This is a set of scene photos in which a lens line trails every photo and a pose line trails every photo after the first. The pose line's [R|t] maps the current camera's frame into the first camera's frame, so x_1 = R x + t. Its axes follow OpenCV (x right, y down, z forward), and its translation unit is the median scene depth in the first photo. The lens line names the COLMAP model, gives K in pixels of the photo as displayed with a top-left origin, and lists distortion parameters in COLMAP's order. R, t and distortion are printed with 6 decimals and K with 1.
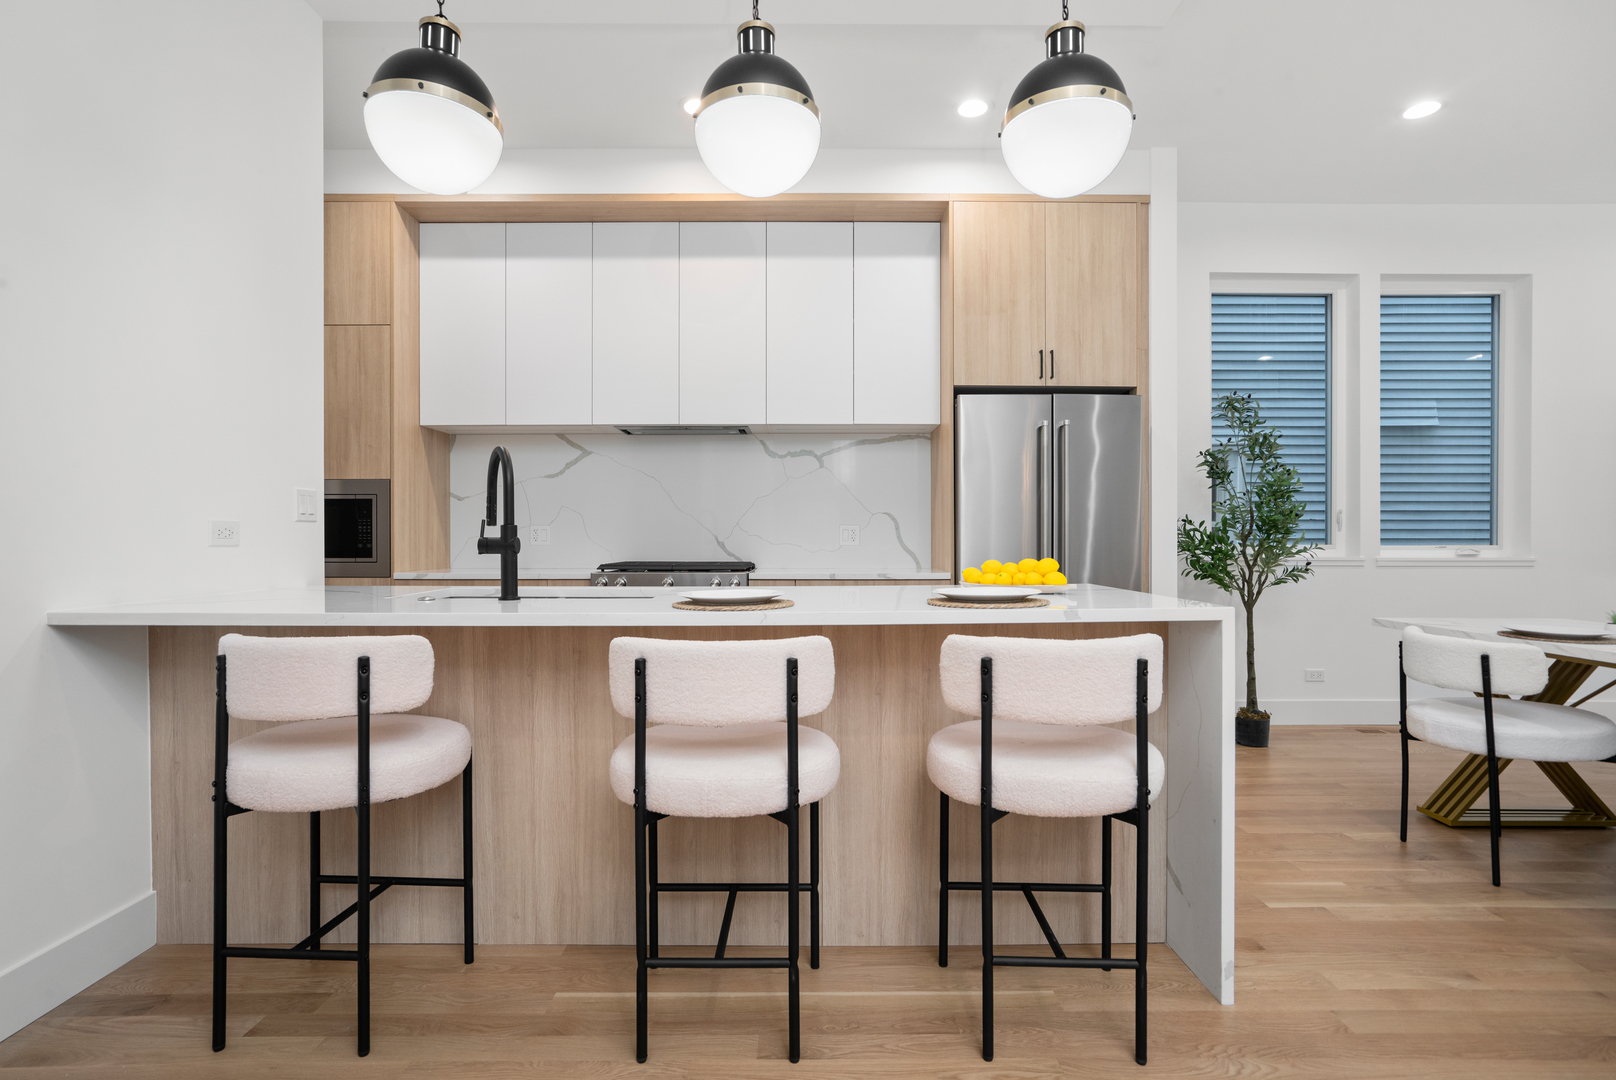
lens RADIAL K [[793.9, 0, 802.1], [0, 793.9, 545.5], [0, 0, 1]] dist [-0.039115, 0.021703]
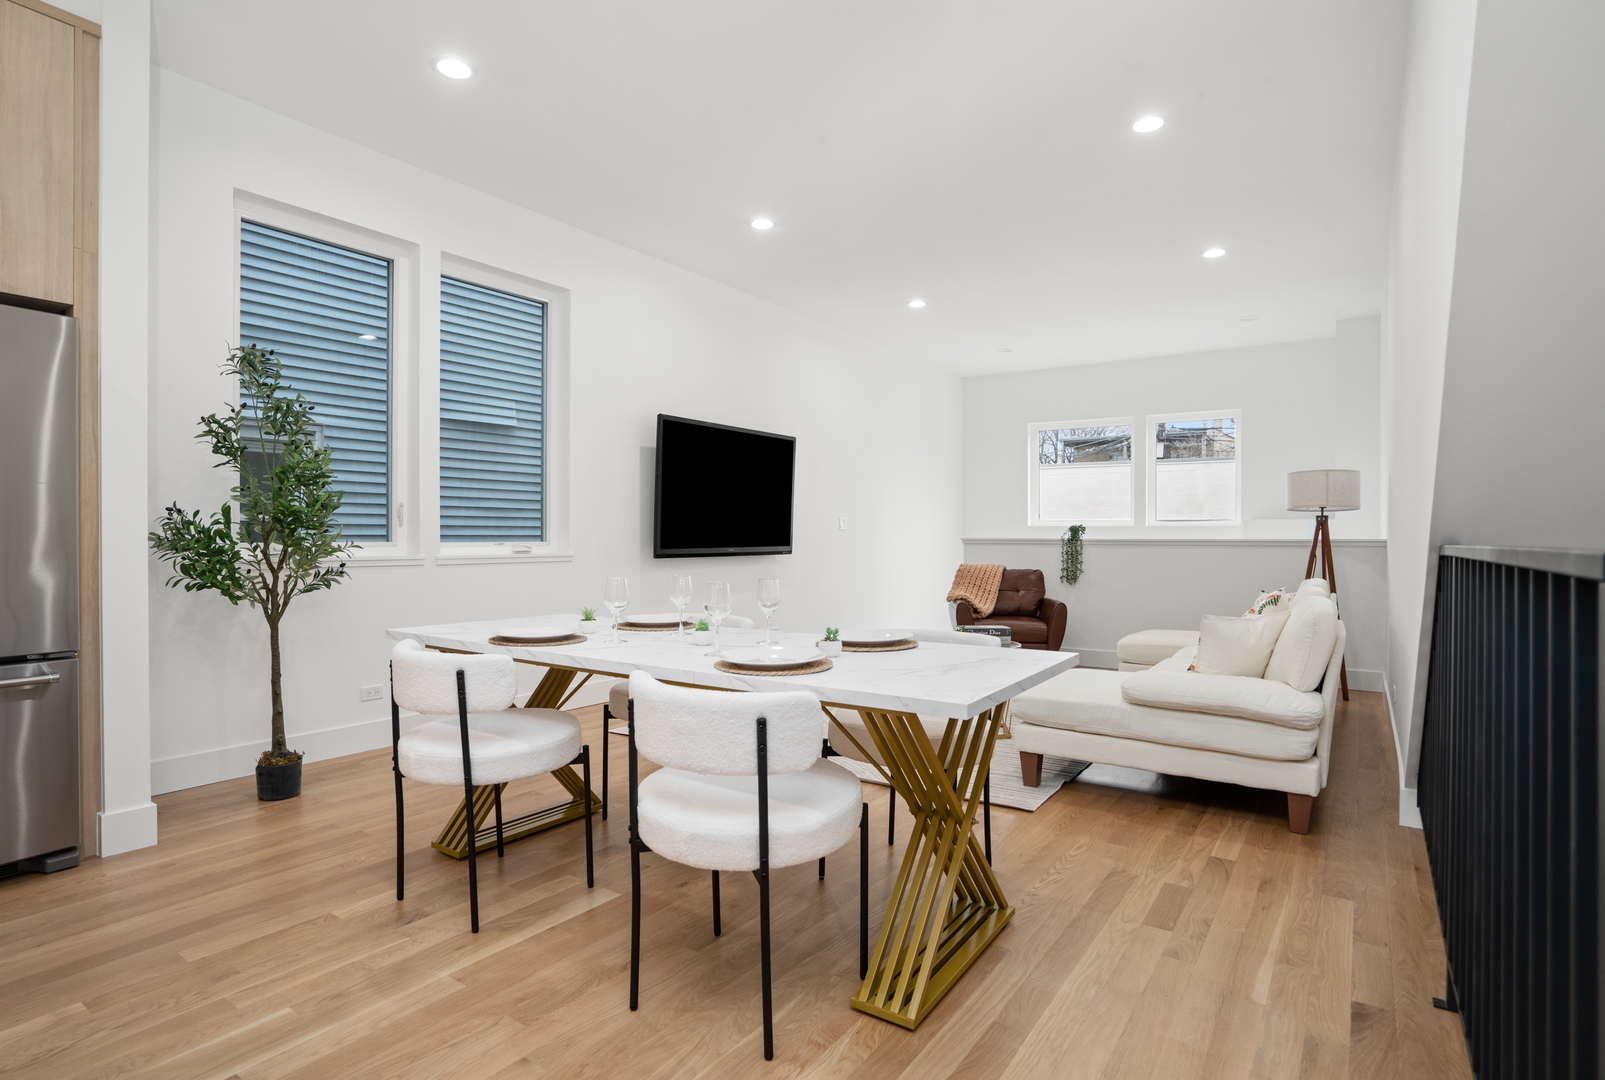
lens RADIAL K [[818.5, 0, 802.5], [0, 818.5, 540.0], [0, 0, 1]] dist [-0.001342, -0.000511]
pose [[0.569745, -0.002378, 0.821818, 0.207510], [0.004846, 0.999988, -0.000465, -0.000796], [-0.821808, 0.004247, 0.569749, 0.104645]]
